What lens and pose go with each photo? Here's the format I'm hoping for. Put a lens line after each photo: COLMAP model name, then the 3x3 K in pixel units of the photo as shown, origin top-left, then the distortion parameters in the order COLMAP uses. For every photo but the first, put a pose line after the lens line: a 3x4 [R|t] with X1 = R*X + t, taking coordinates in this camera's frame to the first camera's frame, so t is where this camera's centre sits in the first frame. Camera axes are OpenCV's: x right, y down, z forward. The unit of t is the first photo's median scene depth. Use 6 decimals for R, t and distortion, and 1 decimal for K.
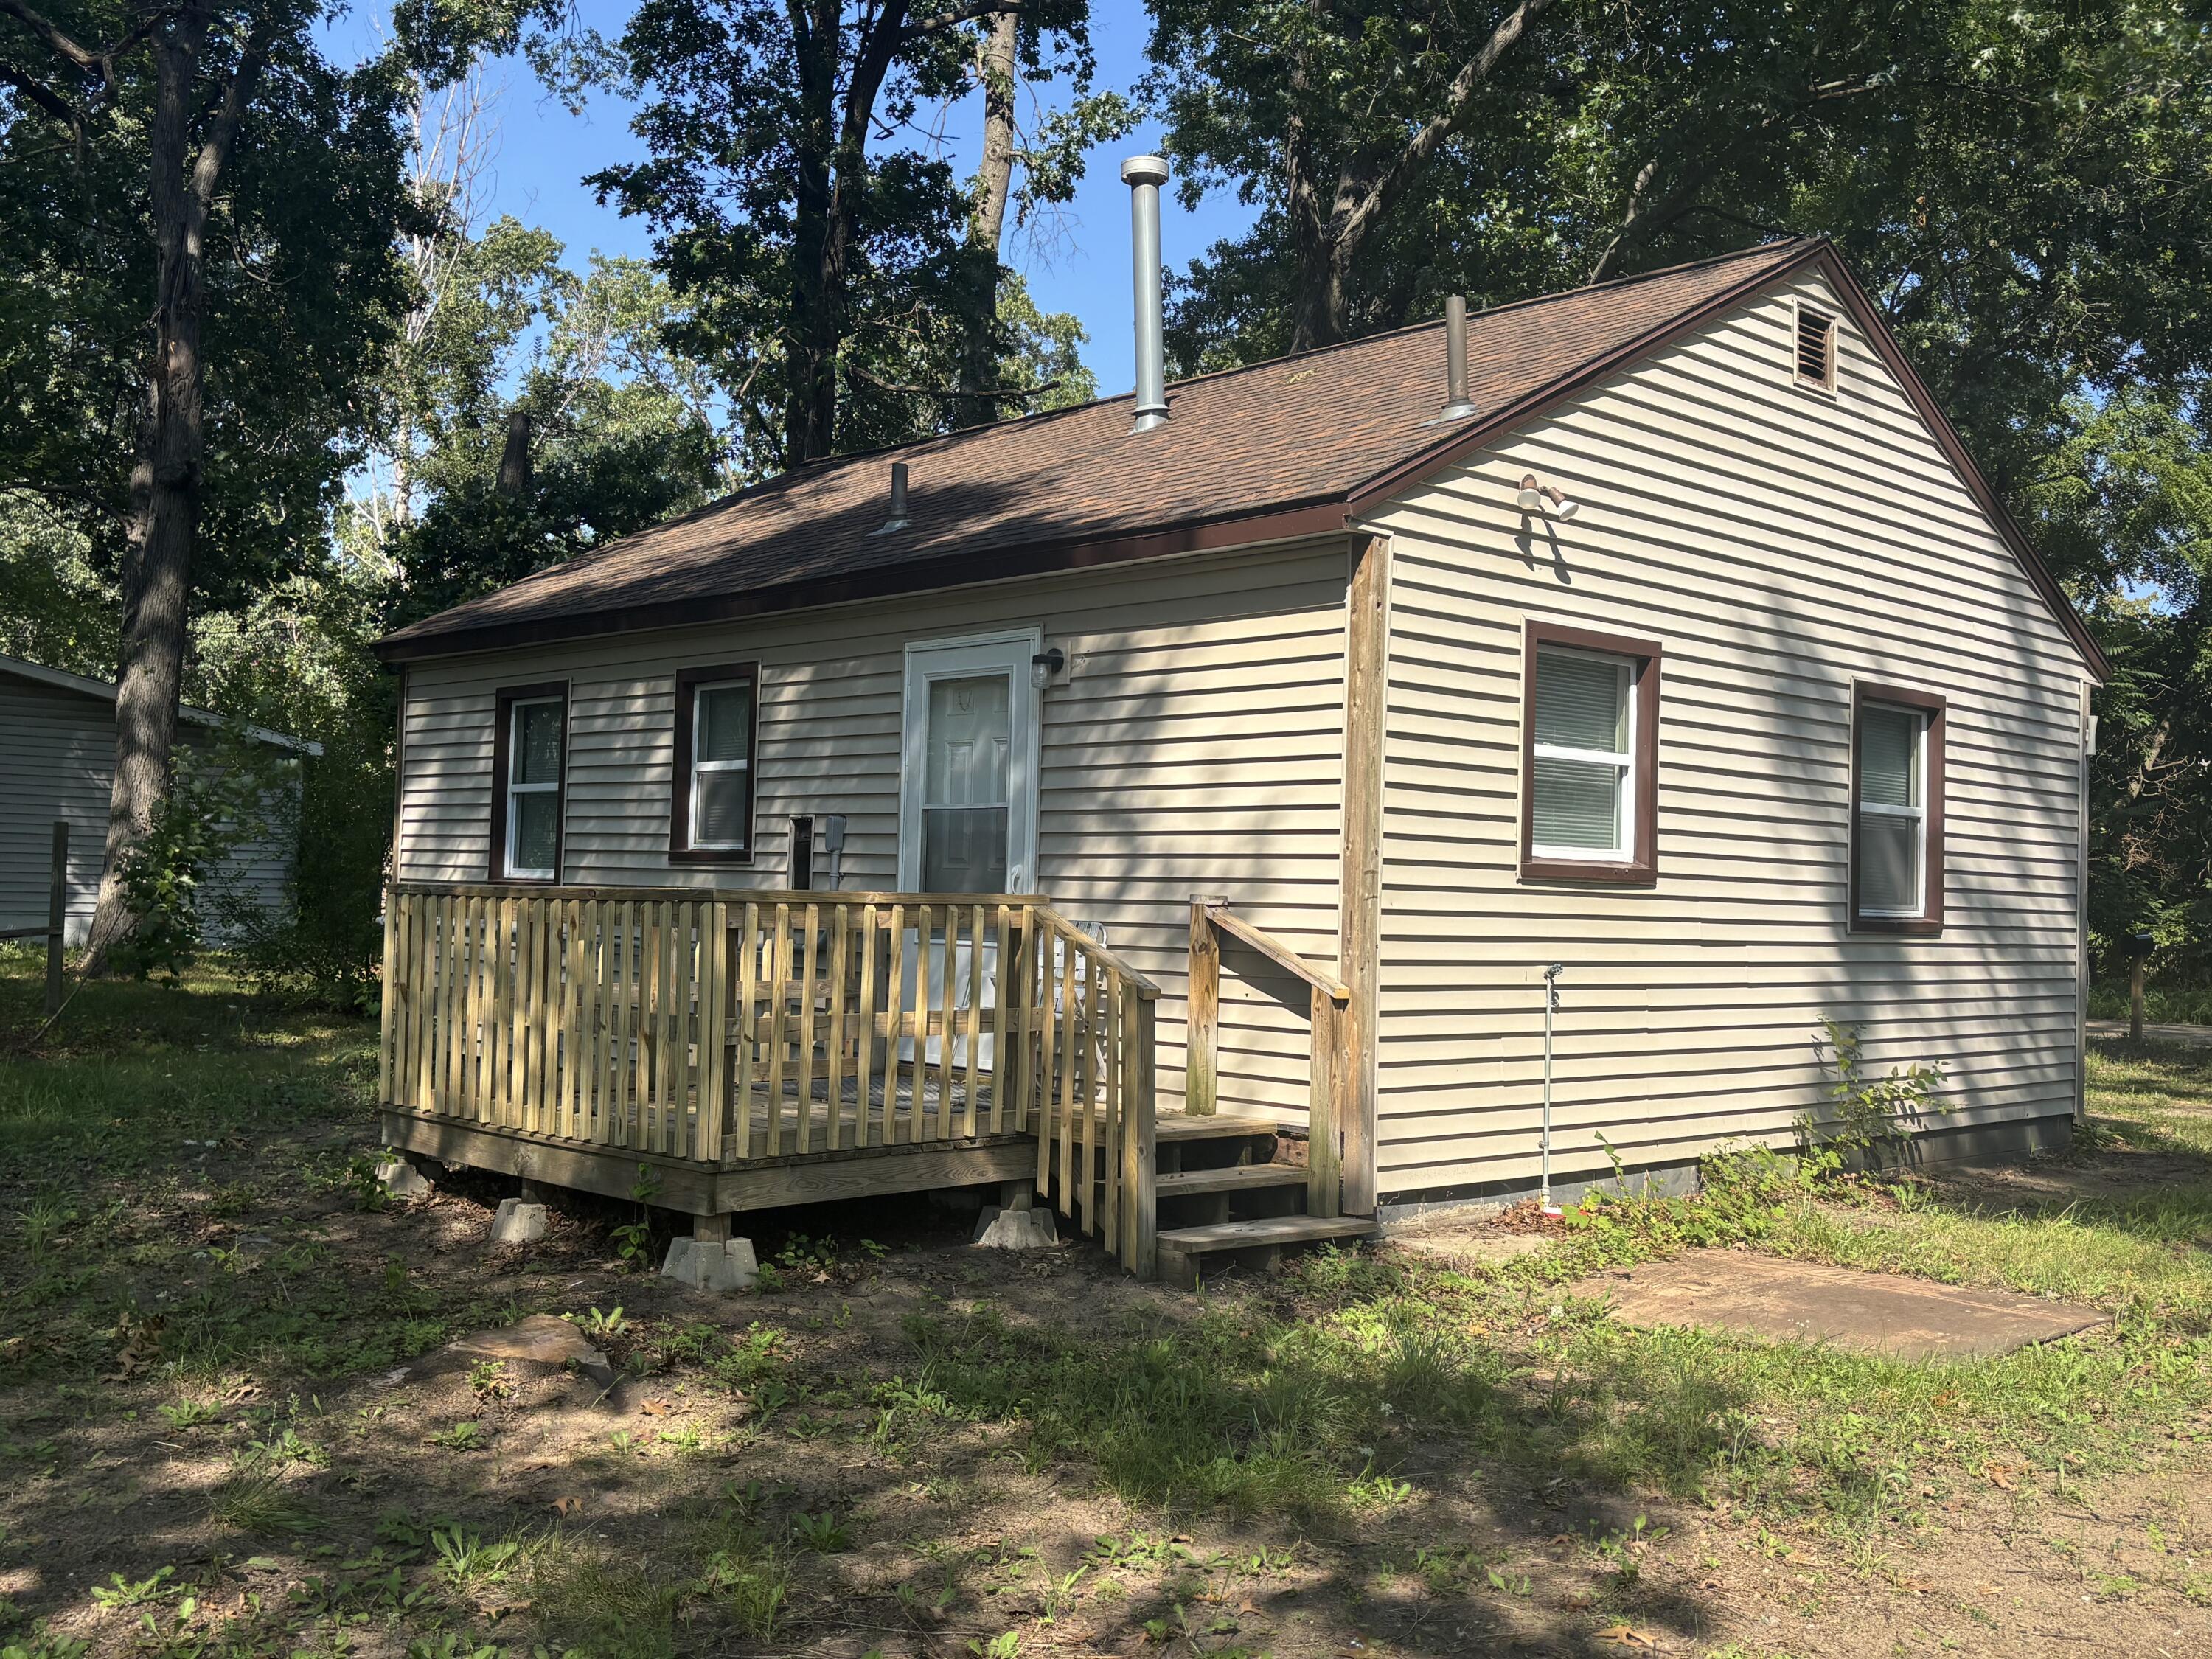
lens RADIAL K [[2169.9, 0, 1106.0], [0, 2169.9, 829.5], [0, 0, 1]] dist [0.072459, -0.009881]
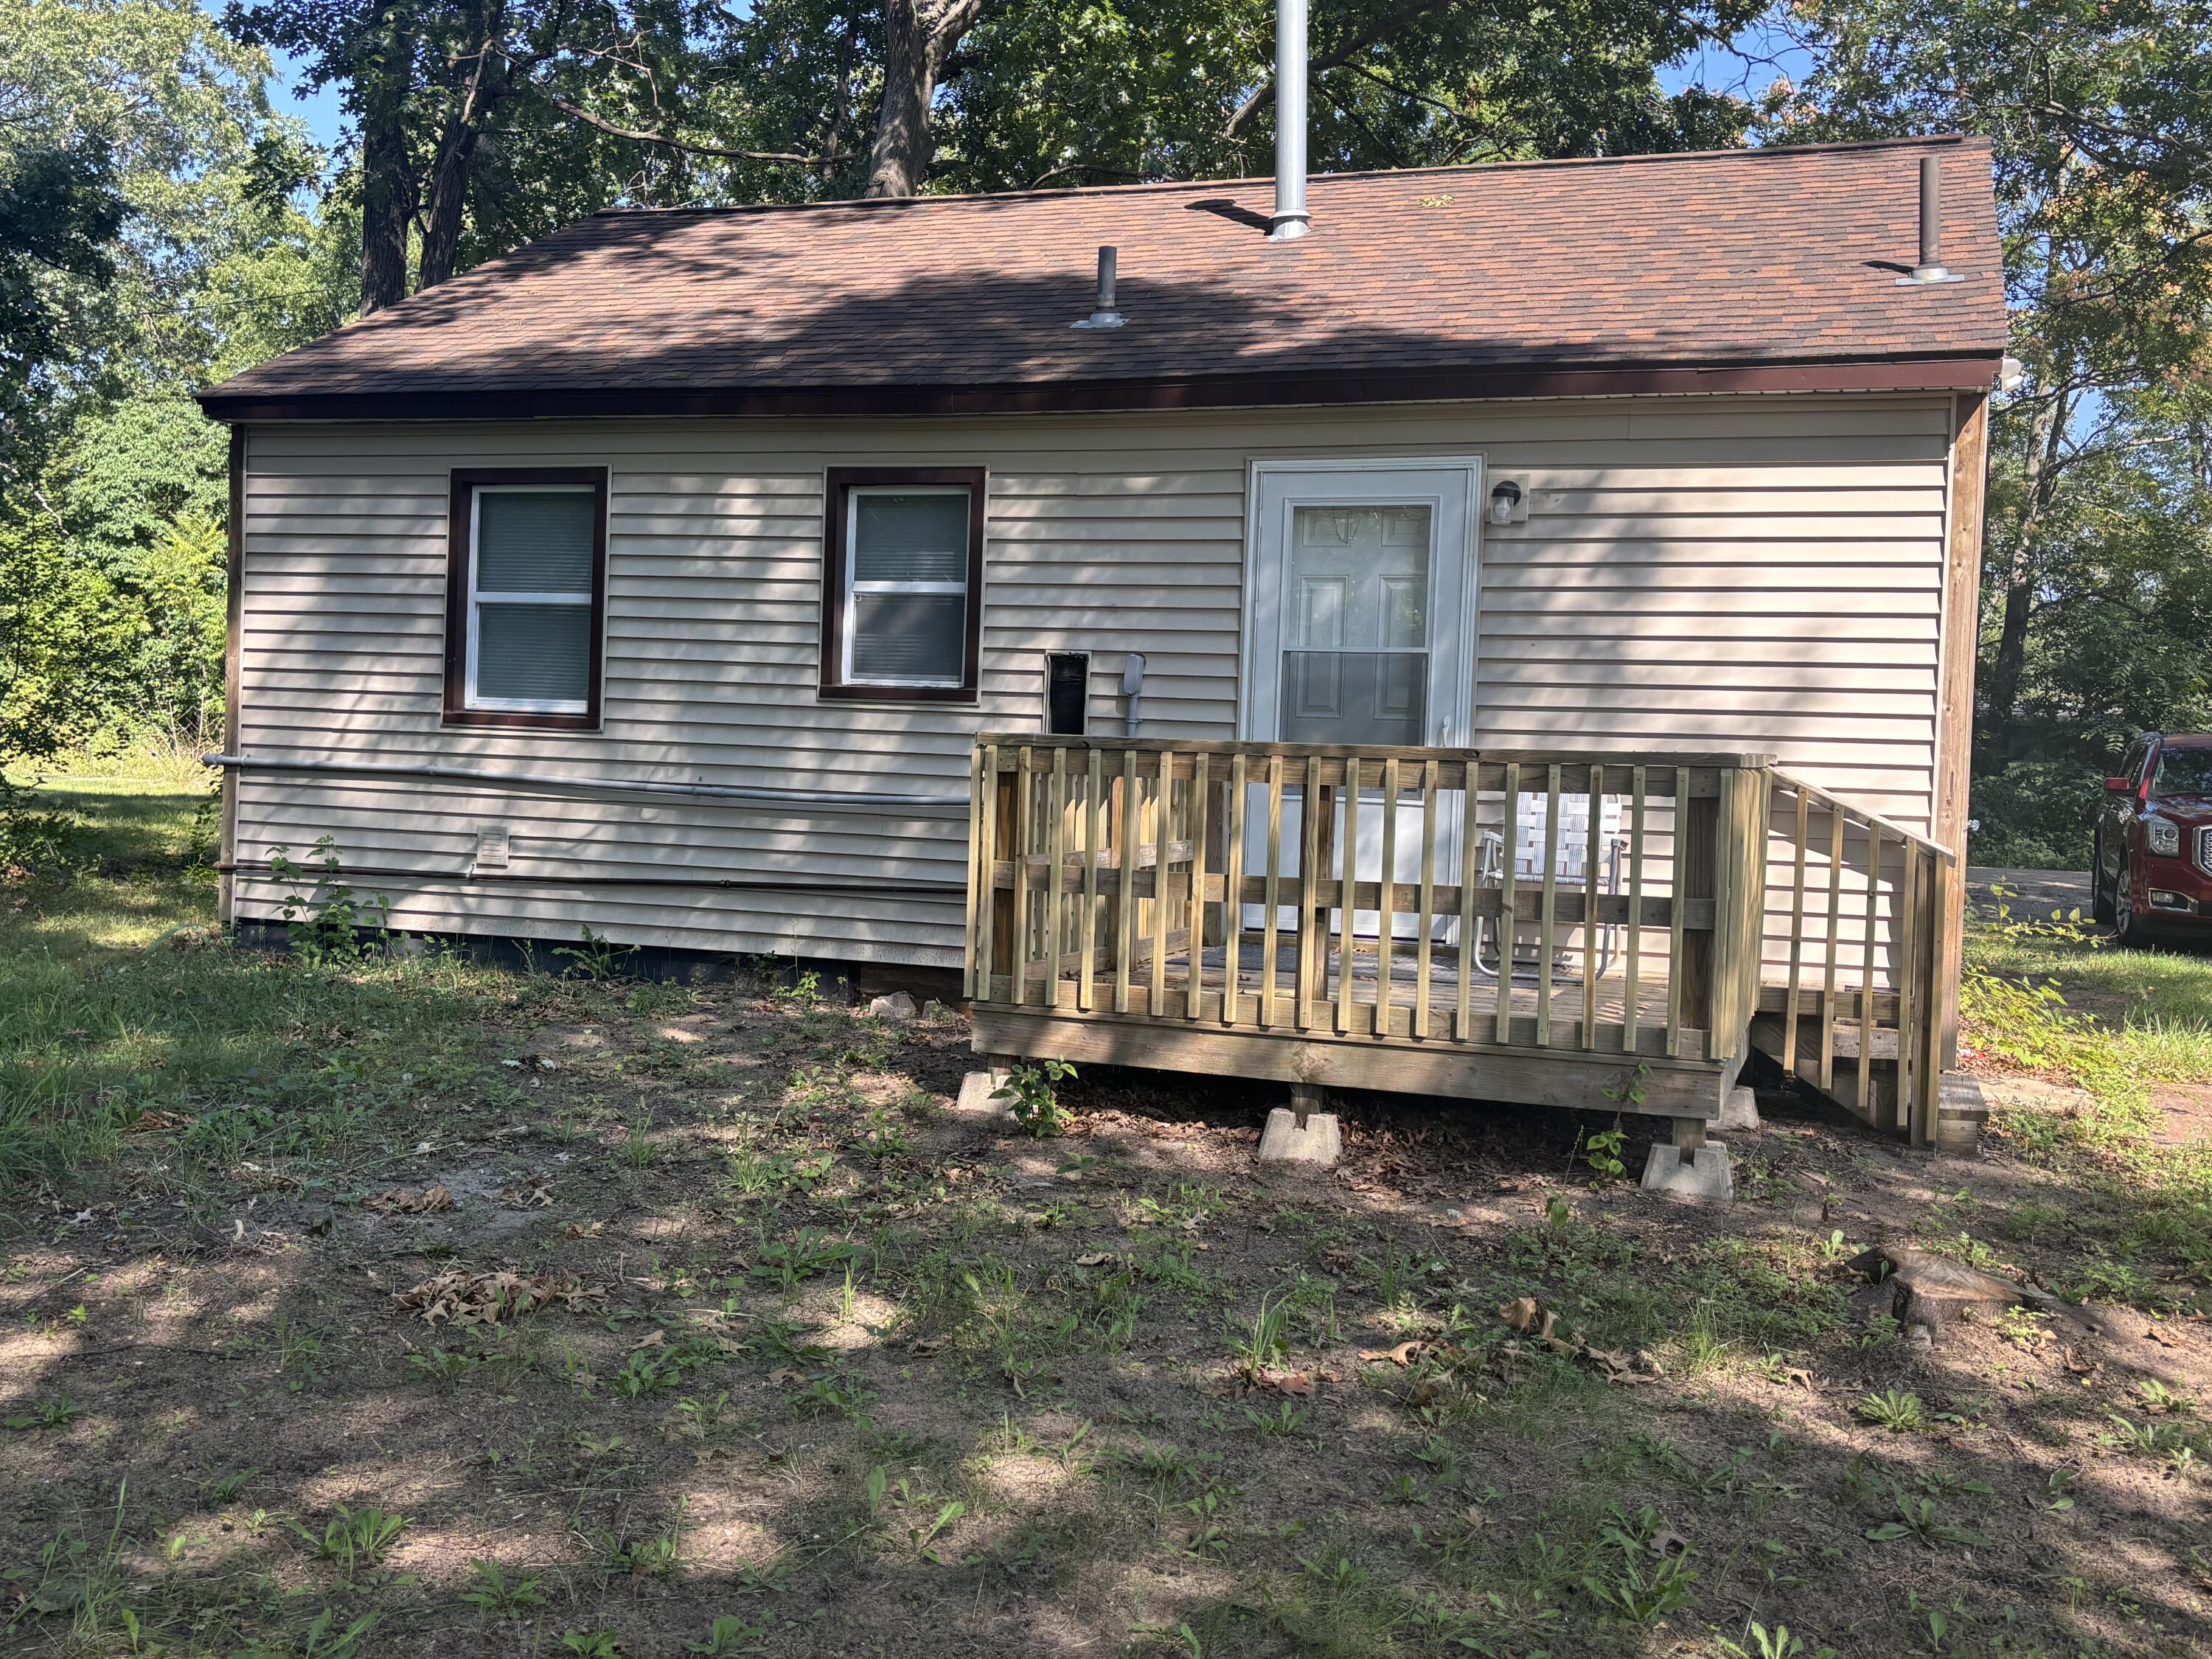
lens RADIAL K [[2169.9, 0, 1106.0], [0, 2169.9, 829.5], [0, 0, 1]] dist [0.072459, -0.009881]
pose [[0.885588, -0.004325, 0.464451, -0.515101], [-0.031349, 0.997120, 0.069060, 0.004148], [-0.463412, -0.075718, 0.882902, 0.213585]]
